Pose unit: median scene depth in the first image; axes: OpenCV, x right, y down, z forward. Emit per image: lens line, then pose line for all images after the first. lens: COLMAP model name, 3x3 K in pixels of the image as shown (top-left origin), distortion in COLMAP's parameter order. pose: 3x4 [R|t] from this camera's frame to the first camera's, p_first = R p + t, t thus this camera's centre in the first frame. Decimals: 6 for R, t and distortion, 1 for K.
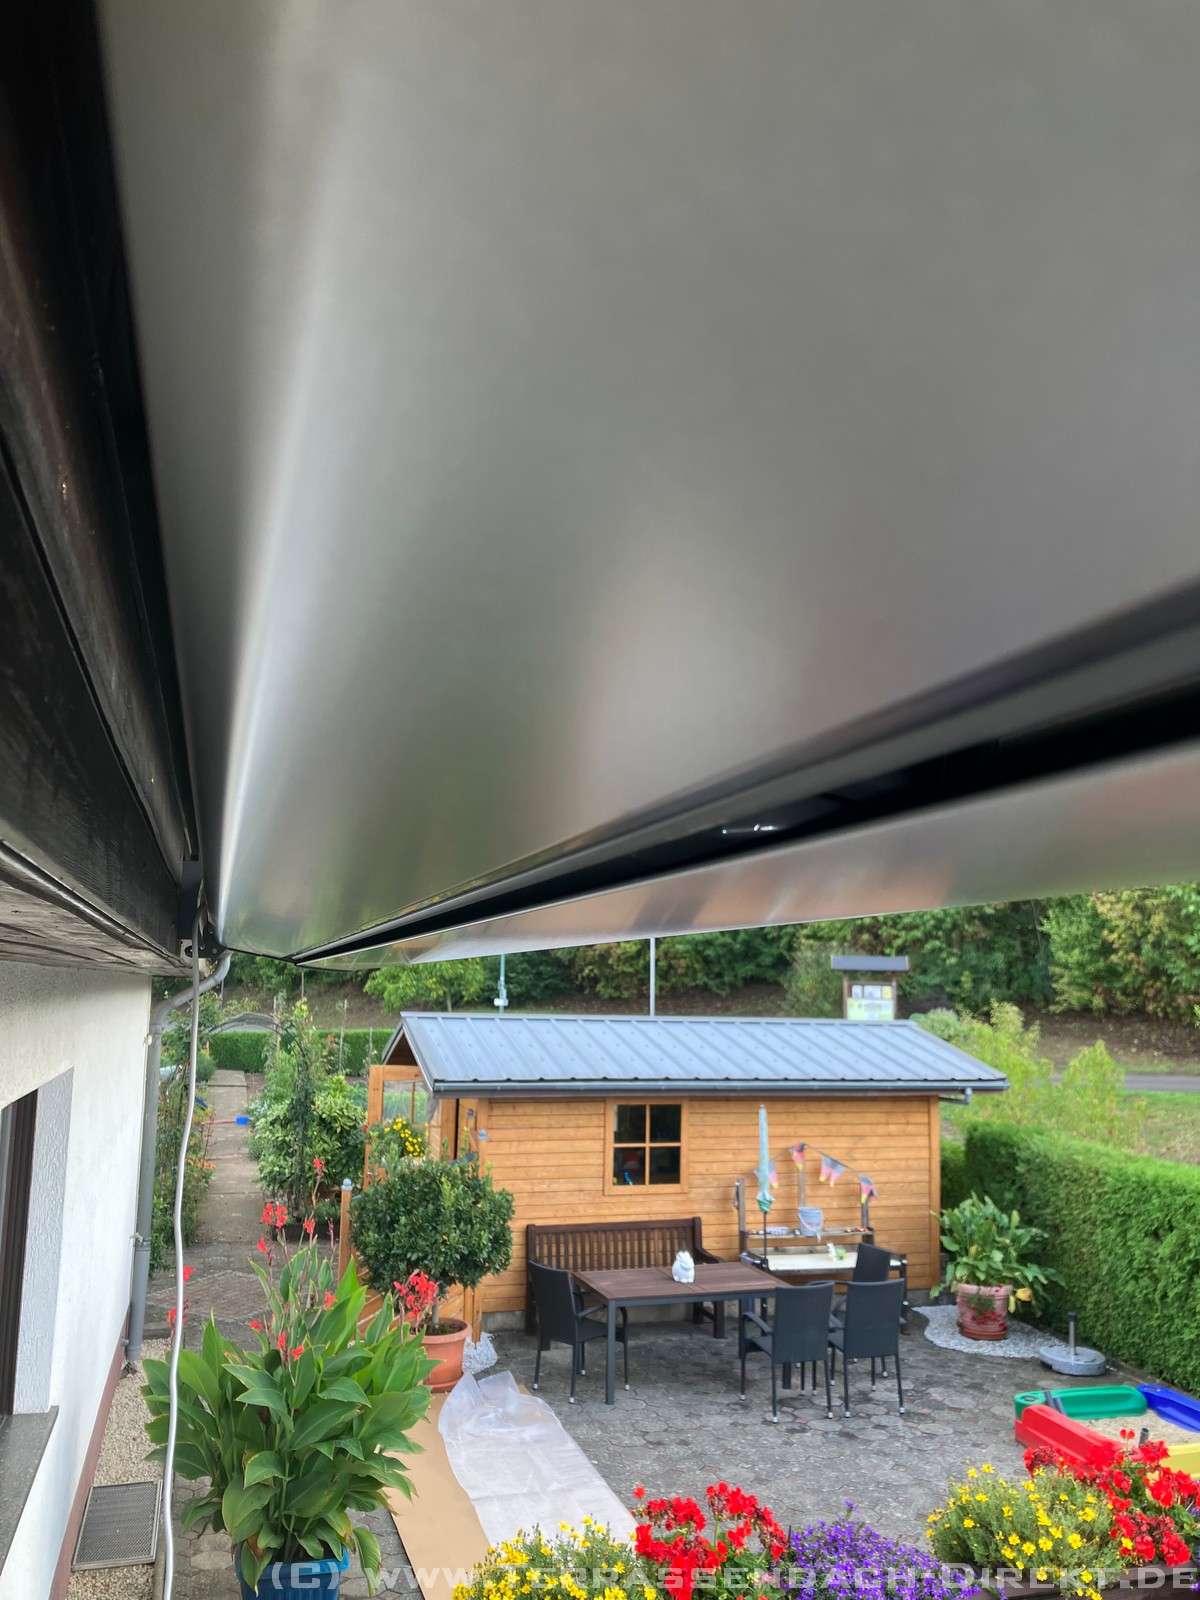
lens RADIAL K [[1319.6, 0, 615.3], [0, 1319.6, 793.5], [0, 0, 1]] dist [0.111995, -0.203394]
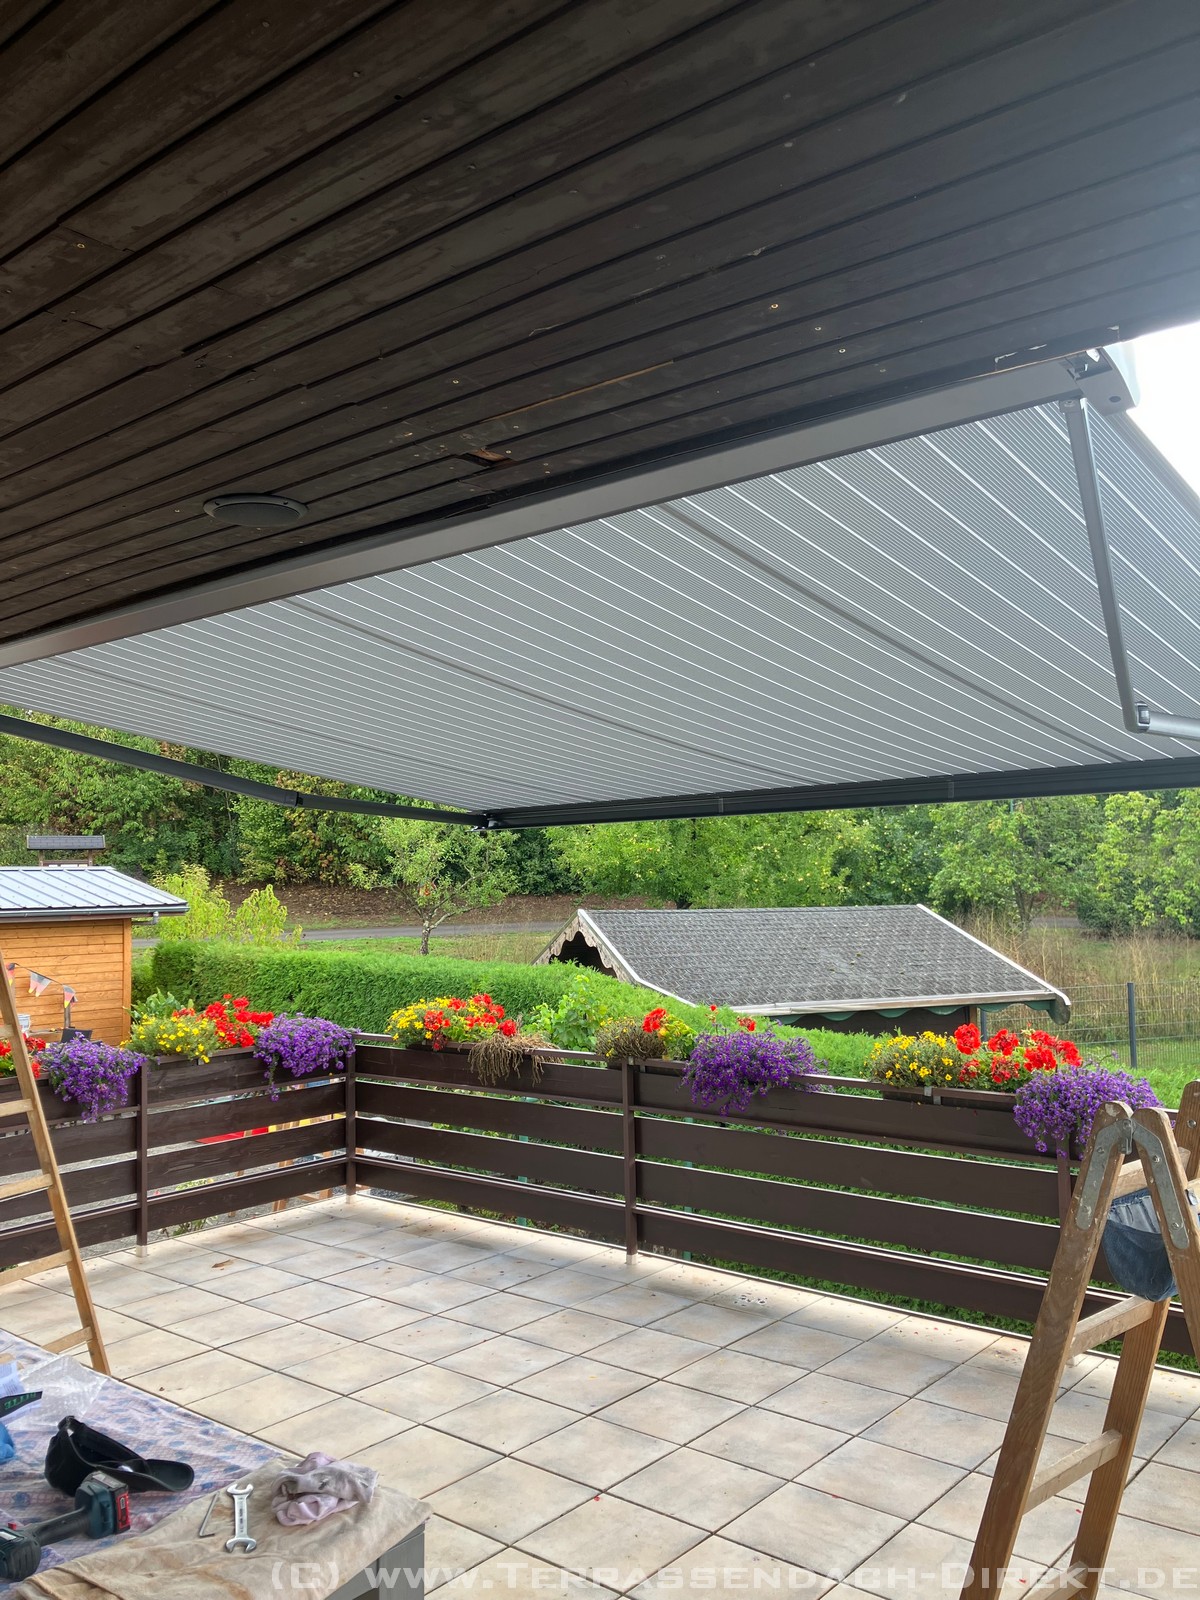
lens RADIAL K [[1319.6, 0, 615.3], [0, 1319.6, 793.5], [0, 0, 1]] dist [0.111995, -0.203394]
pose [[0.835264, -0.006729, 0.549807, -0.028418], [-0.035293, 0.997207, 0.065821, 0.004276], [-0.548715, -0.074382, 0.832694, -0.121381]]
